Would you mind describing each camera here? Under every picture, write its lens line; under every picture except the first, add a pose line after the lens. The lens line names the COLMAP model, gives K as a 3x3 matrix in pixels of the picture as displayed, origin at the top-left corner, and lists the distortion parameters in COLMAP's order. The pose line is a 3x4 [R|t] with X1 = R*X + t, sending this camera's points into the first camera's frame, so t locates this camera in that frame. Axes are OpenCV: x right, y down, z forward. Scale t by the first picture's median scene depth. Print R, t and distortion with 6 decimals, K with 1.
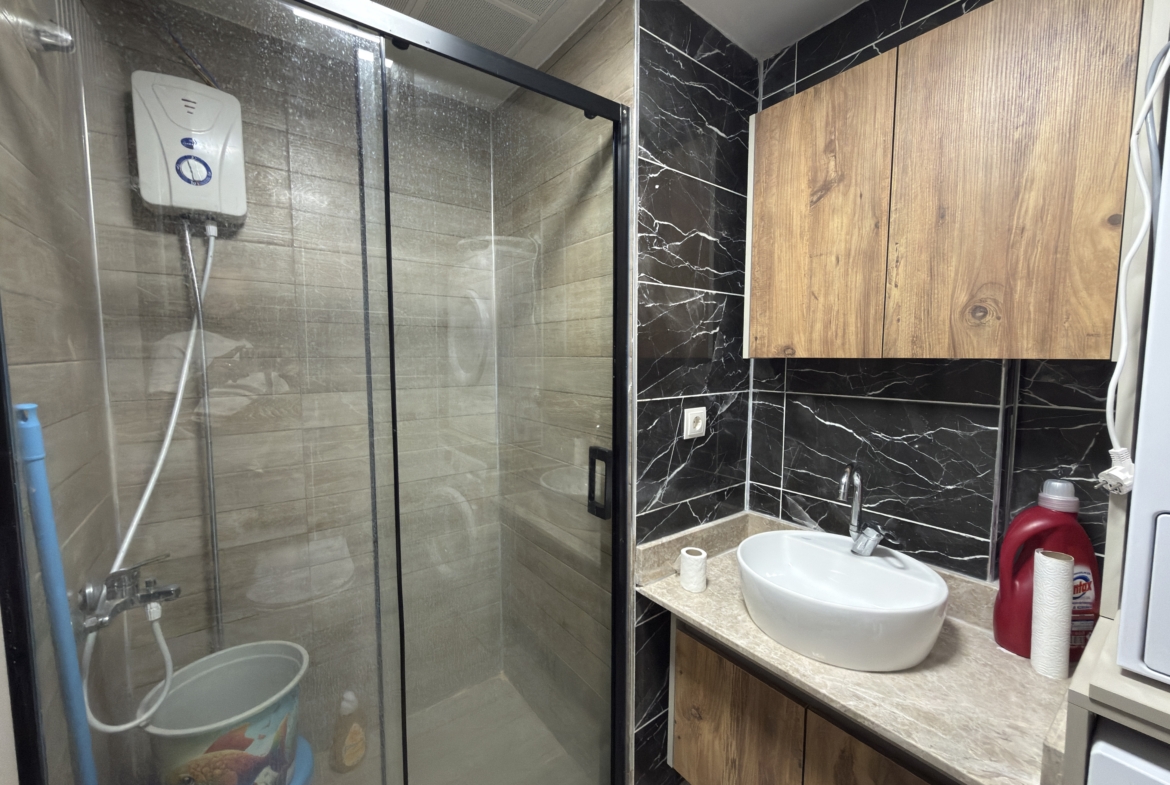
lens RADIAL K [[464.6, 0, 586.2], [0, 464.6, 391.5], [0, 0, 1]] dist [0.001181, -0.000333]
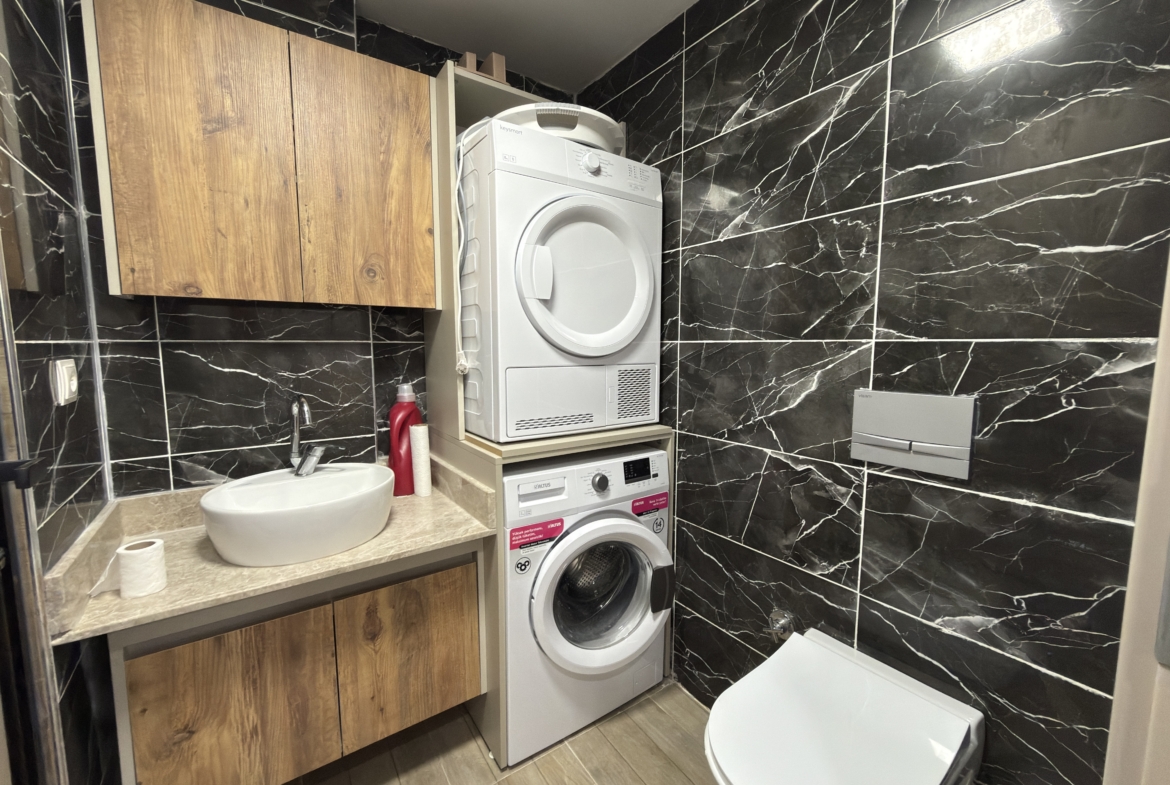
lens RADIAL K [[464.6, 0, 586.2], [0, 464.6, 391.5], [0, 0, 1]] dist [0.001181, -0.000333]
pose [[0.030909, -0.100249, 0.994482, -0.516733], [0.075031, 0.992383, 0.097705, 0.088627], [-0.996702, 0.071597, 0.038196, 0.259174]]
